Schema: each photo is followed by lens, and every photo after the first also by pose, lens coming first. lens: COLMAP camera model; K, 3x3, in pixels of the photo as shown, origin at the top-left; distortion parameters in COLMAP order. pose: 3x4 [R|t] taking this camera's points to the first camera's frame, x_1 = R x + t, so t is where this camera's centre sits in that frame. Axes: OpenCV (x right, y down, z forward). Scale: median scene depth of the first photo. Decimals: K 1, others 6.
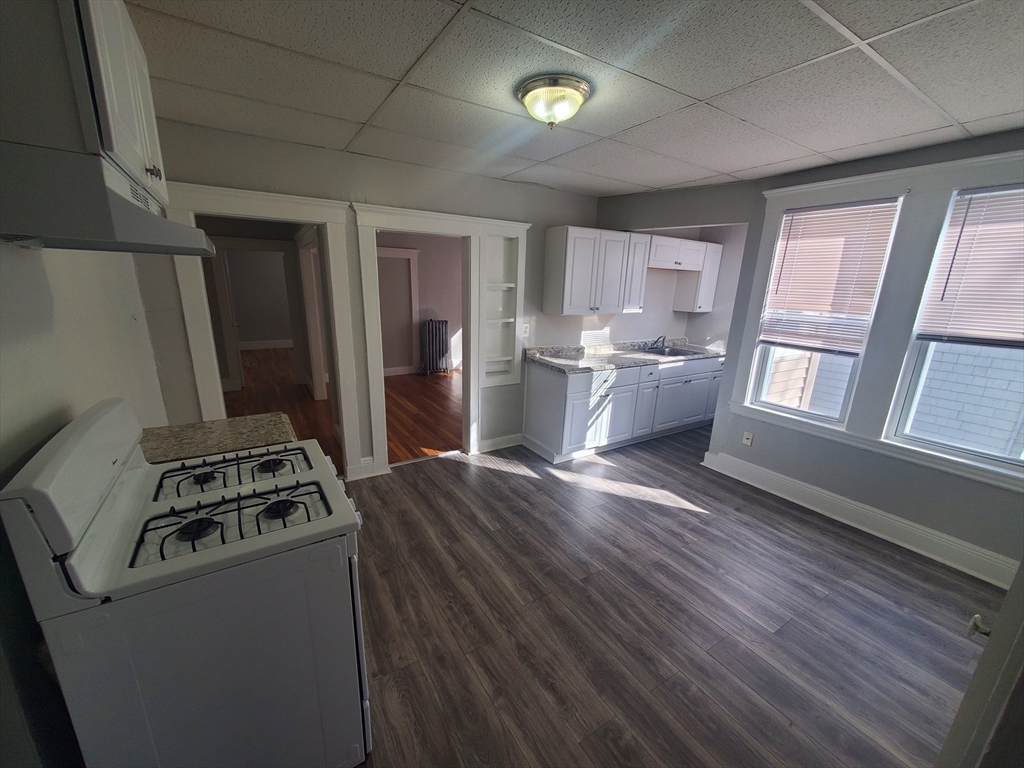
lens RADIAL K [[406.7, 0, 505.0], [0, 406.7, 391.3], [0, 0, 1]] dist [0.000607, -0.000388]
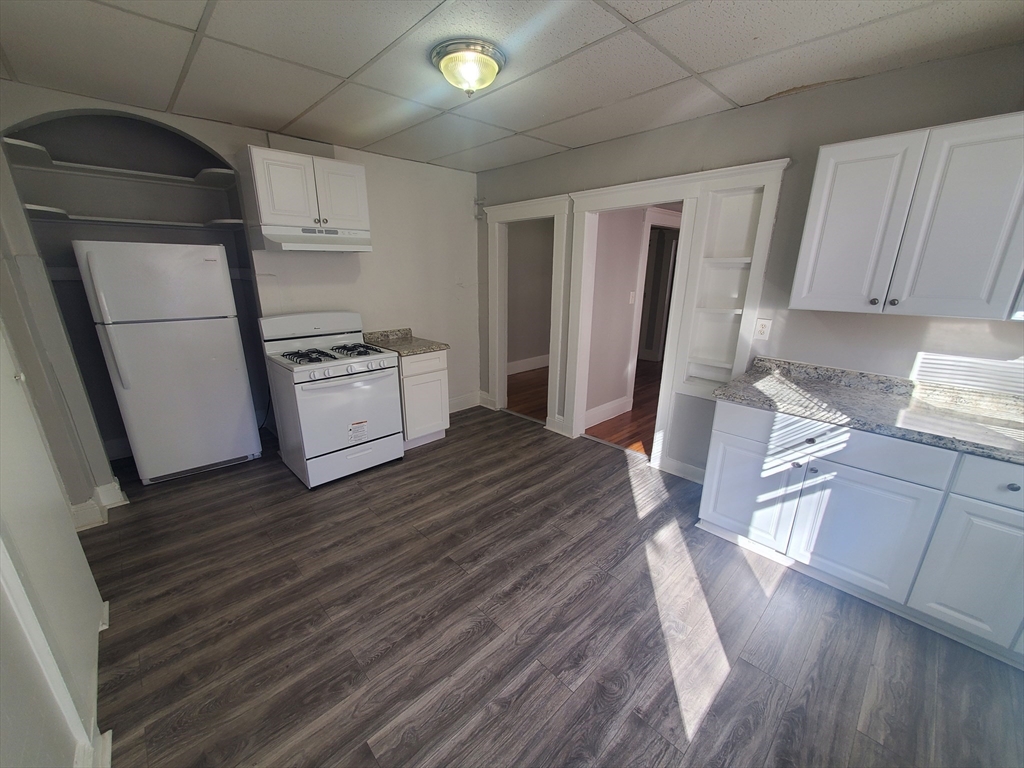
lens RADIAL K [[406.7, 0, 508.0], [0, 406.7, 391.5], [0, 0, 1]] dist [0.000607, -0.000388]
pose [[0.205643, 0.258012, -0.944002, 0.834235], [-0.243552, 0.947762, 0.205984, -0.125963], [0.947836, 0.187554, 0.257740, 0.642267]]
